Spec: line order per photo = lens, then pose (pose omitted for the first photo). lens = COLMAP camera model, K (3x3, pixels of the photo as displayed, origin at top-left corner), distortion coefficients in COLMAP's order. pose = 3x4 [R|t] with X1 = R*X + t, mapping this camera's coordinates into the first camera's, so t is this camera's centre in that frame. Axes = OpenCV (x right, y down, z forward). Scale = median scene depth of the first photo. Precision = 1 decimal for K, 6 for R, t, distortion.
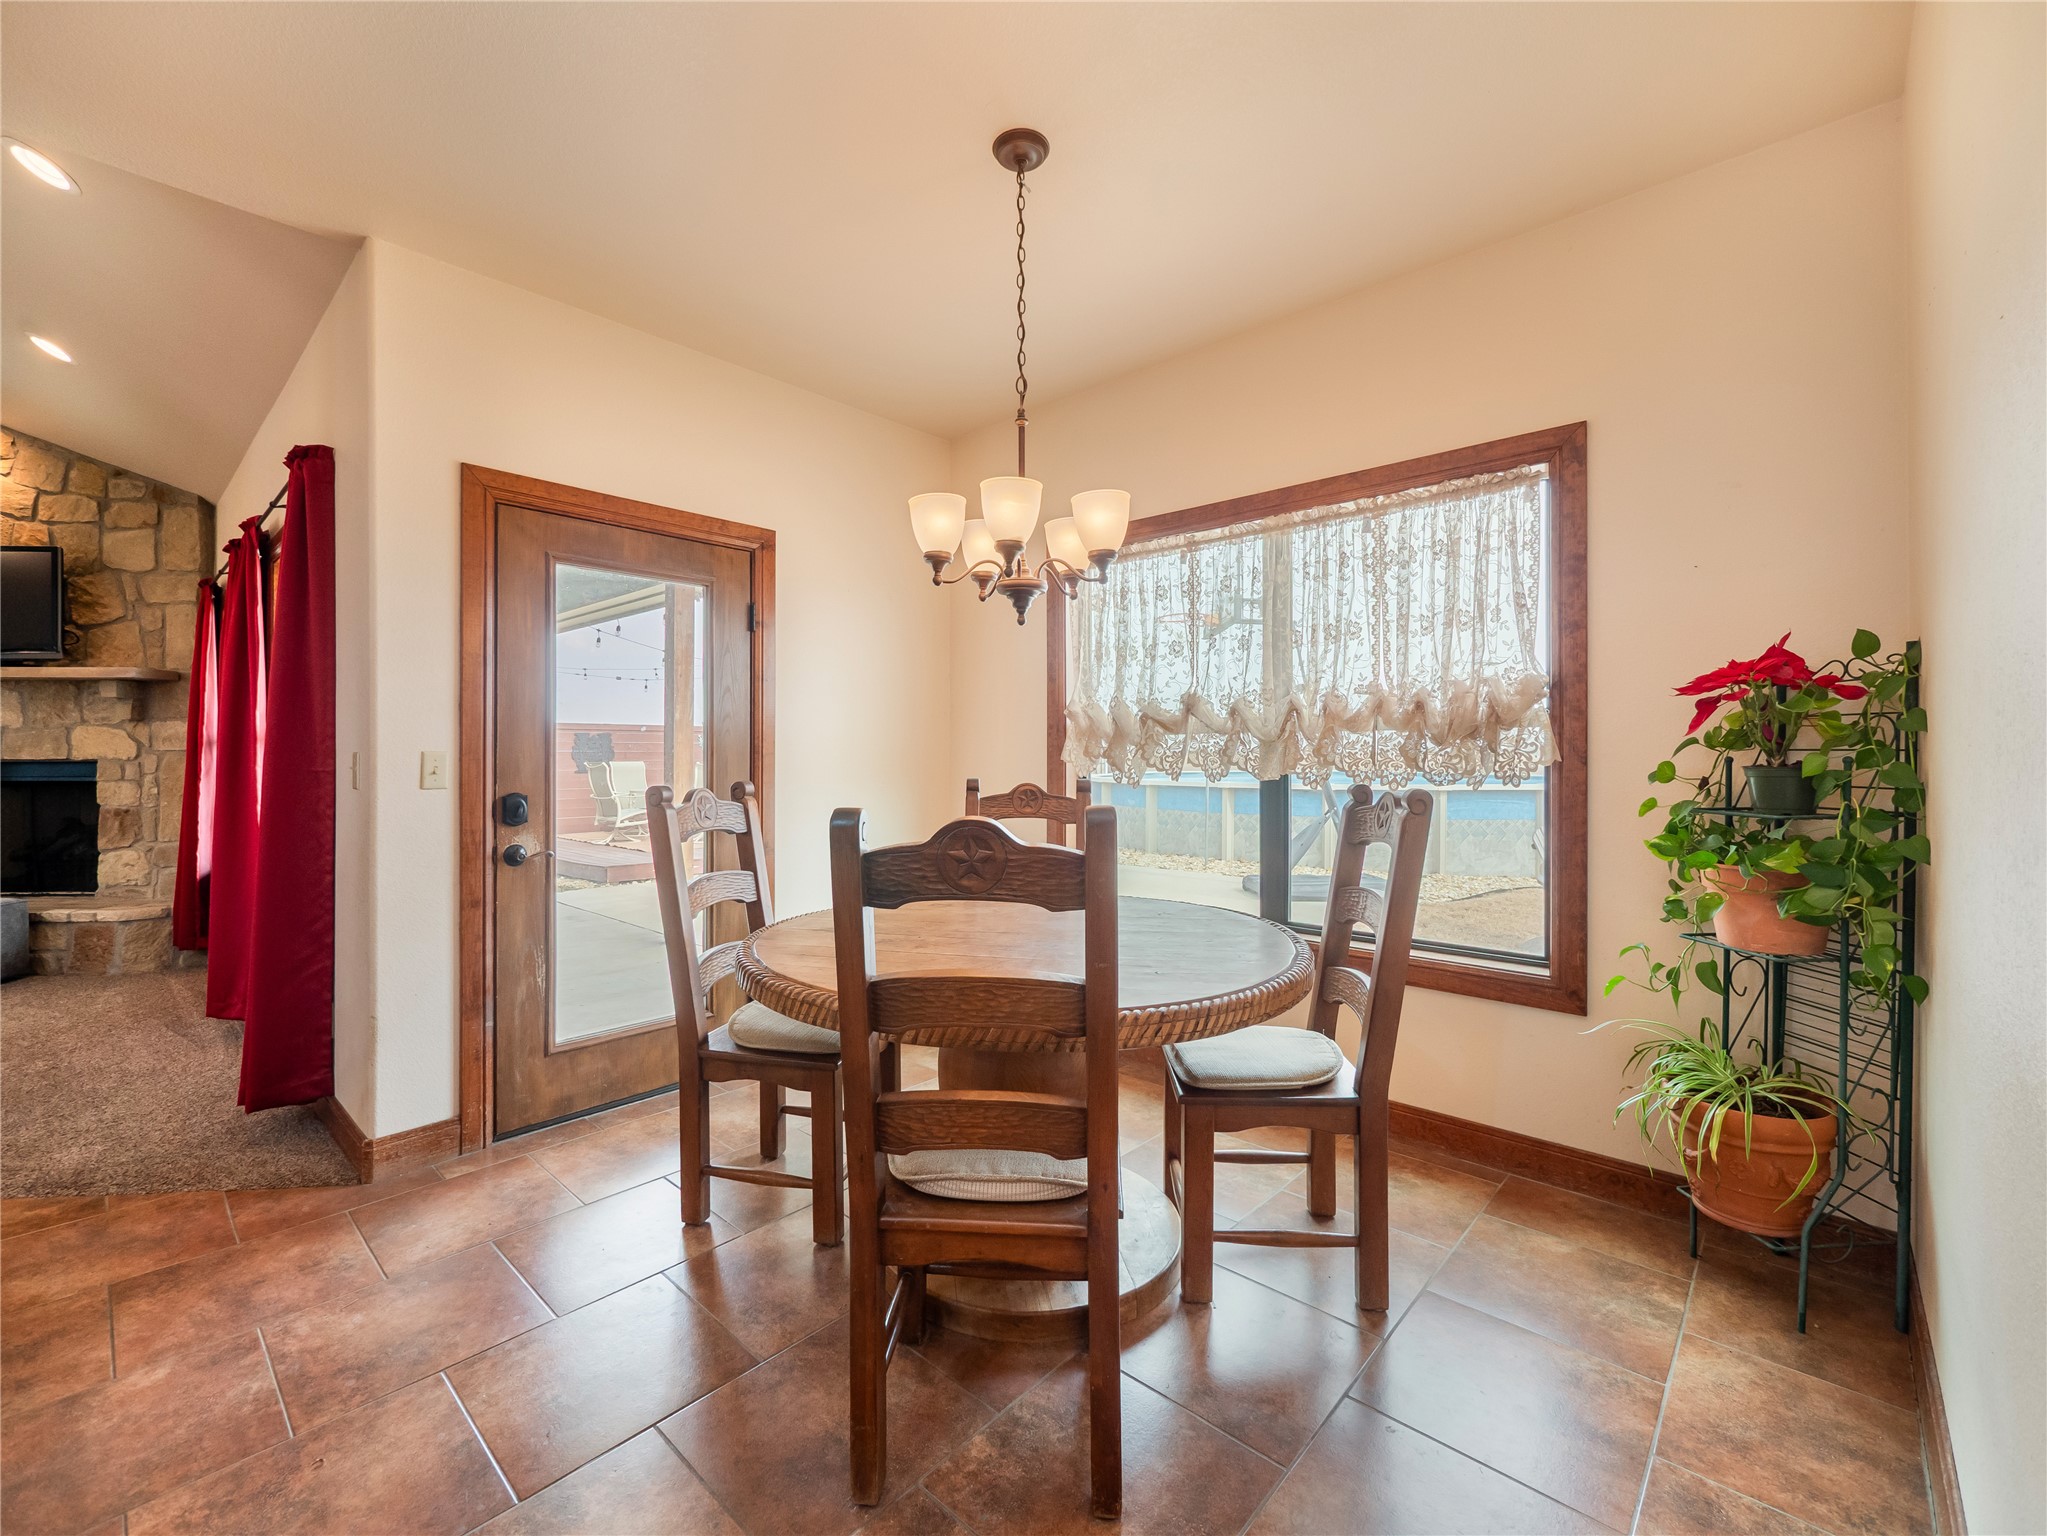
lens RADIAL K [[871.5, 0, 1020.5], [0, 871.5, 756.3], [0, 0, 1]] dist [-0.007438, 0.001016]
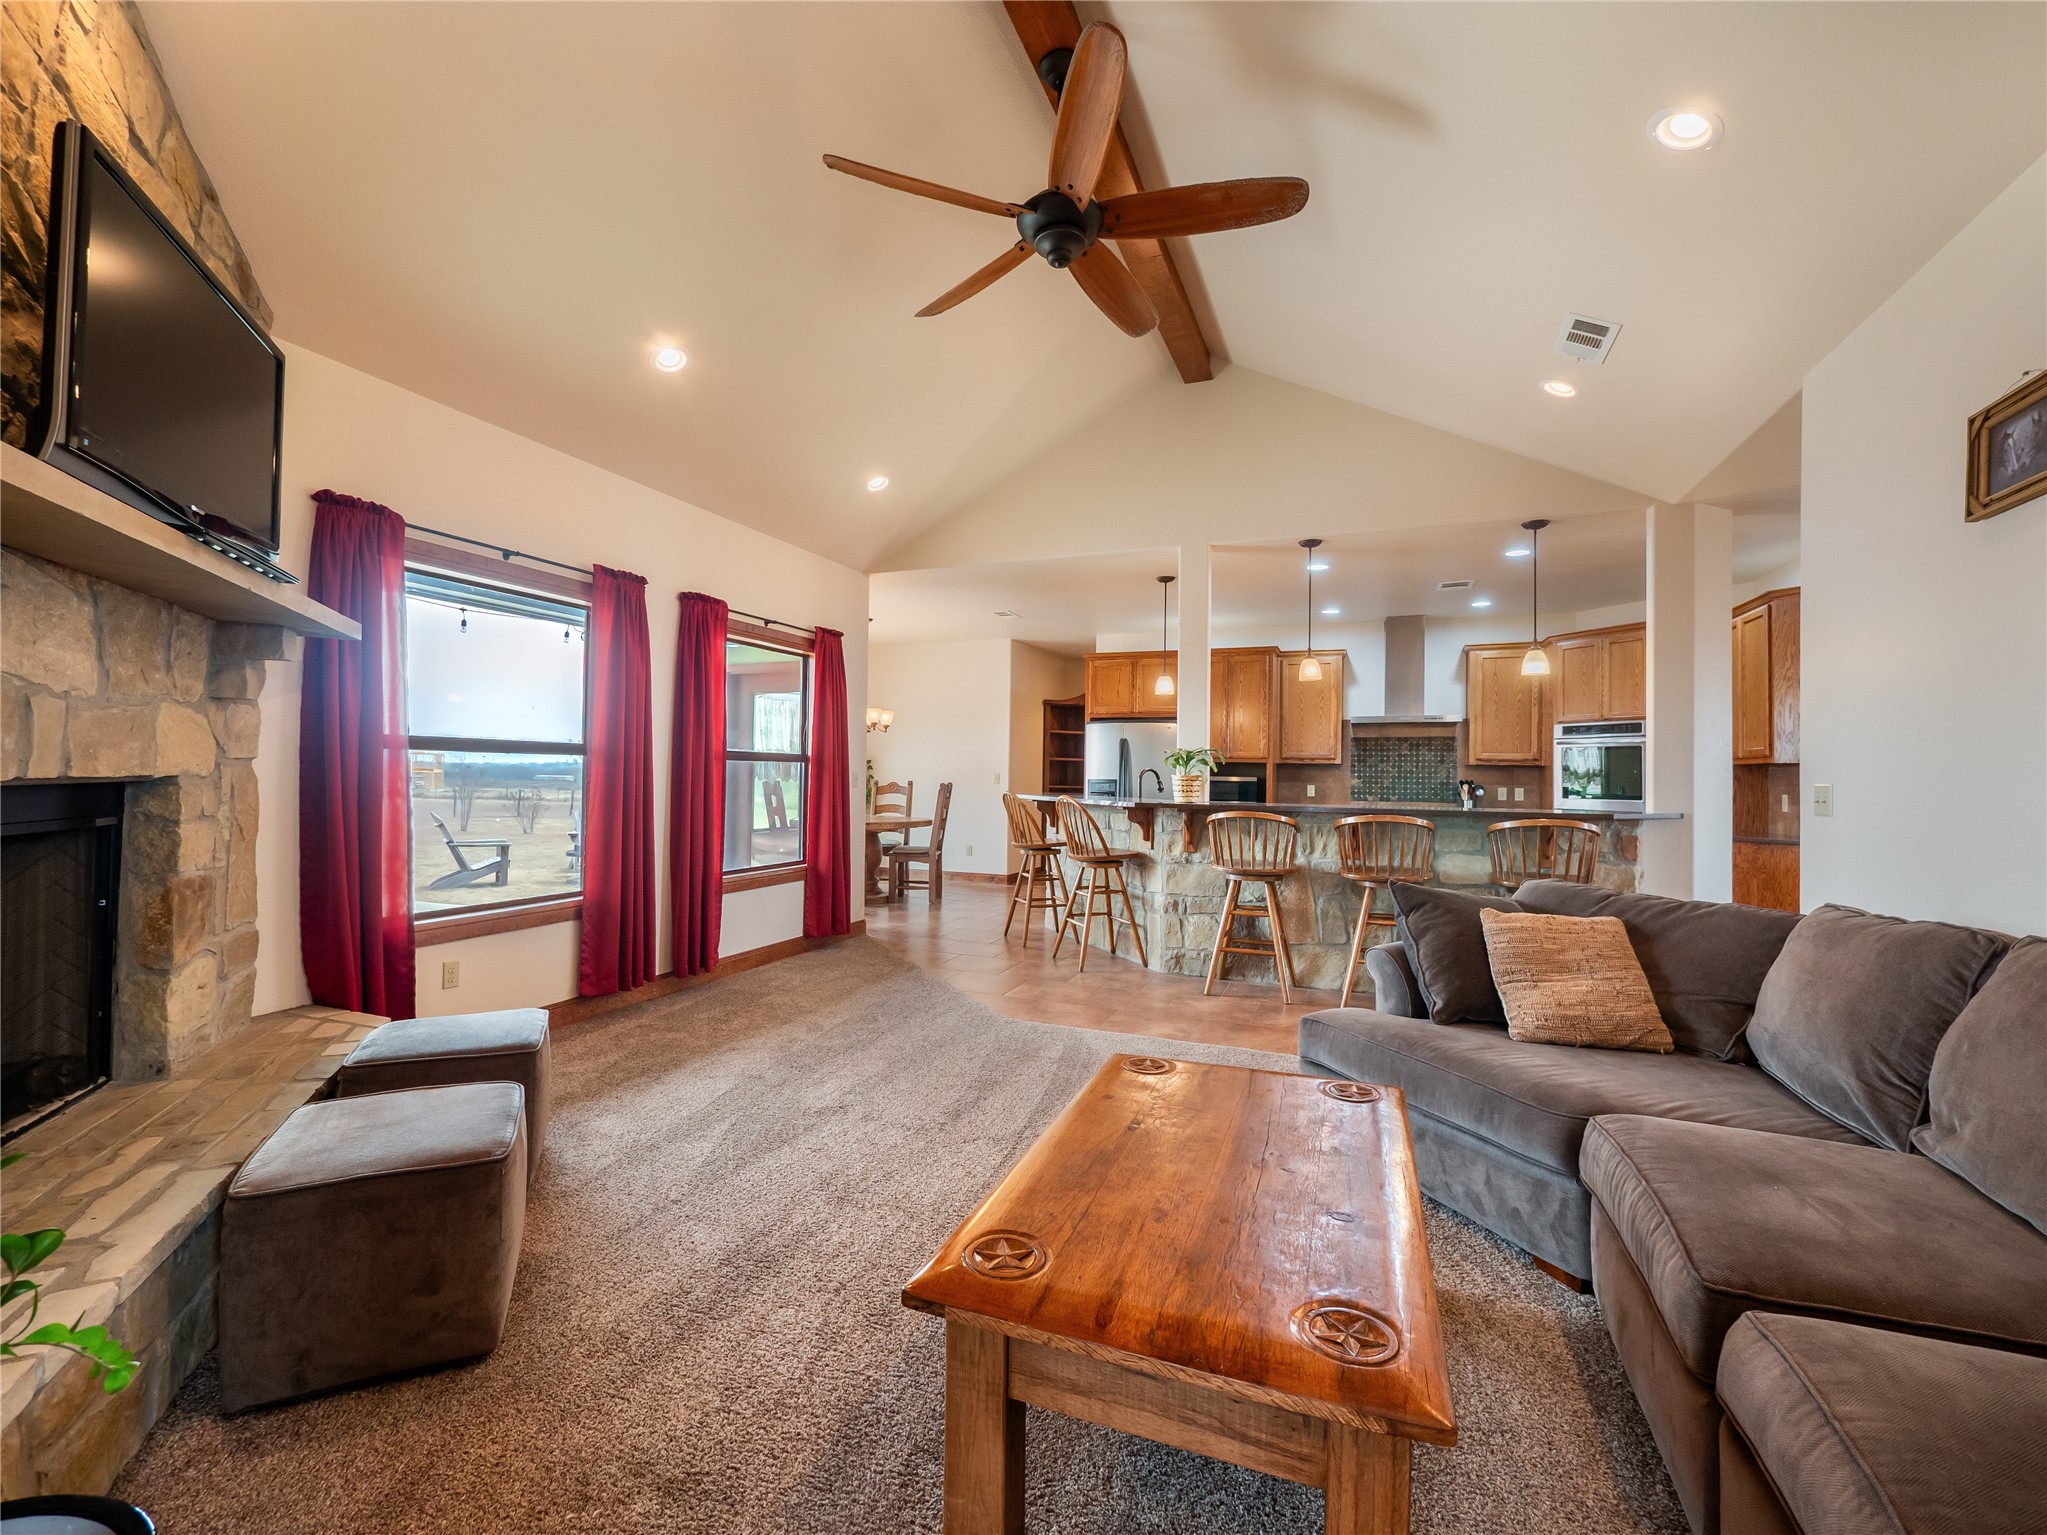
lens RADIAL K [[871.5, 0, 1022.7], [0, 871.5, 763.5], [0, 0, 1]] dist [-0.007438, 0.001016]
pose [[-0.366923, 0.004761, 0.930239, -1.673479], [-0.013989, 0.999846, -0.010635, -0.004555], [-0.930146, -0.016916, -0.366799, 0.748916]]
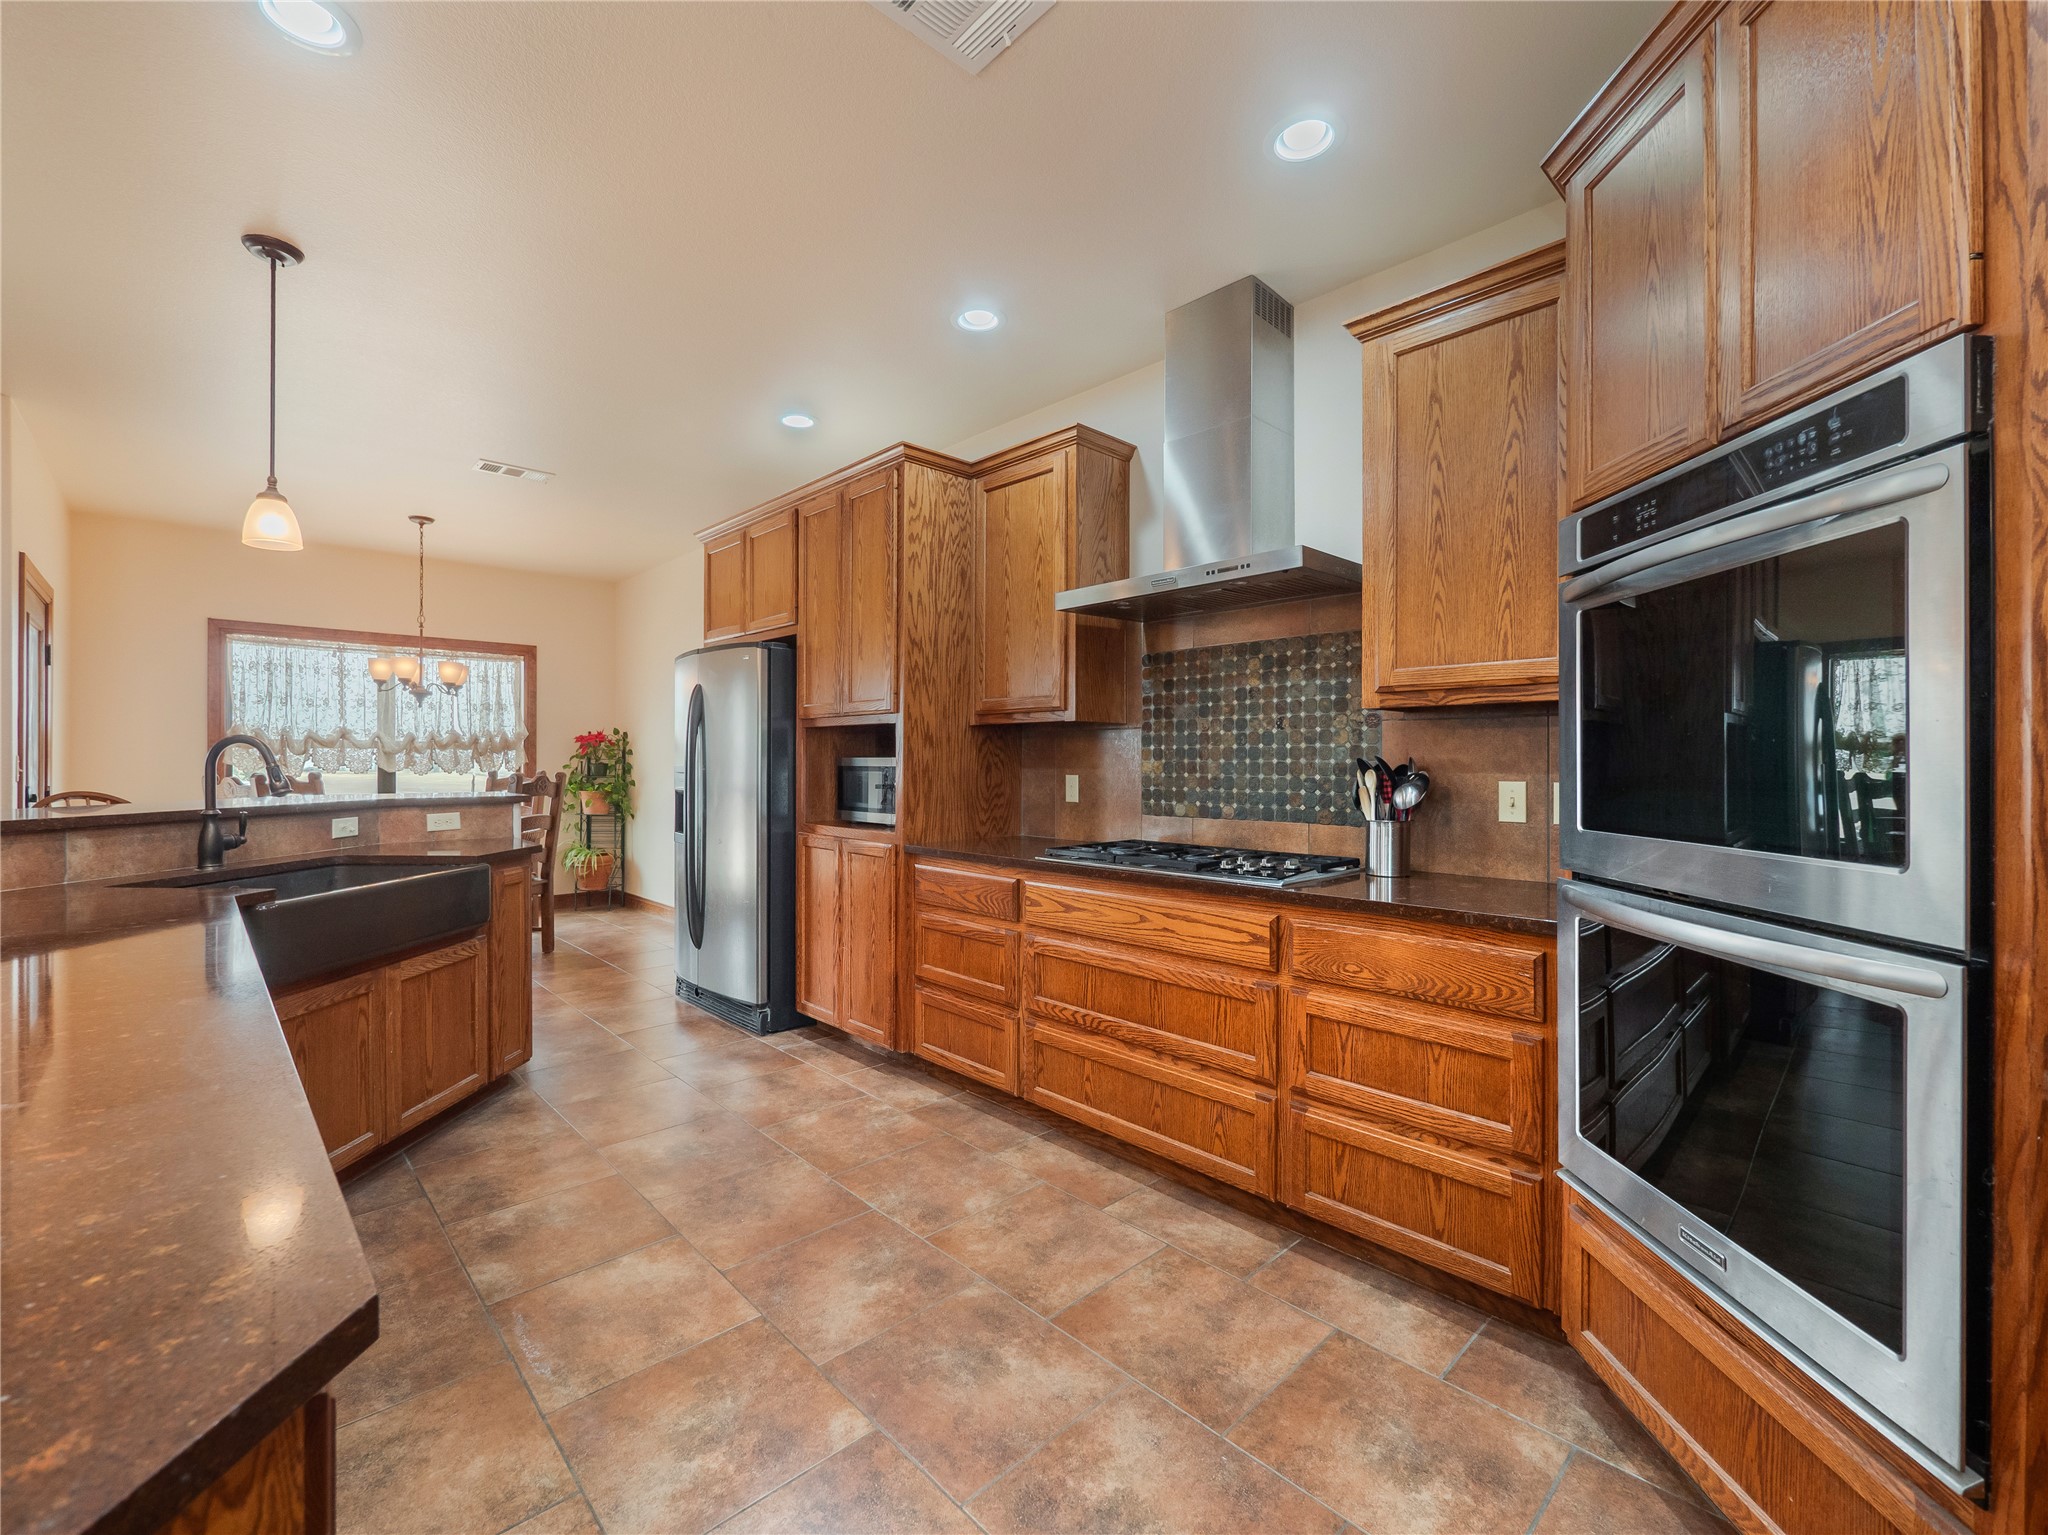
lens RADIAL K [[871.9, 0, 1019.4], [0, 871.9, 762.1], [0, 0, 1]] dist [-0.007438, 0.001016]
pose [[0.053107, -0.000432, 0.998589, -1.034668], [-0.001728, 0.999998, 0.000524, 0.000415], [-0.998587, -0.001754, 0.053106, -0.368482]]
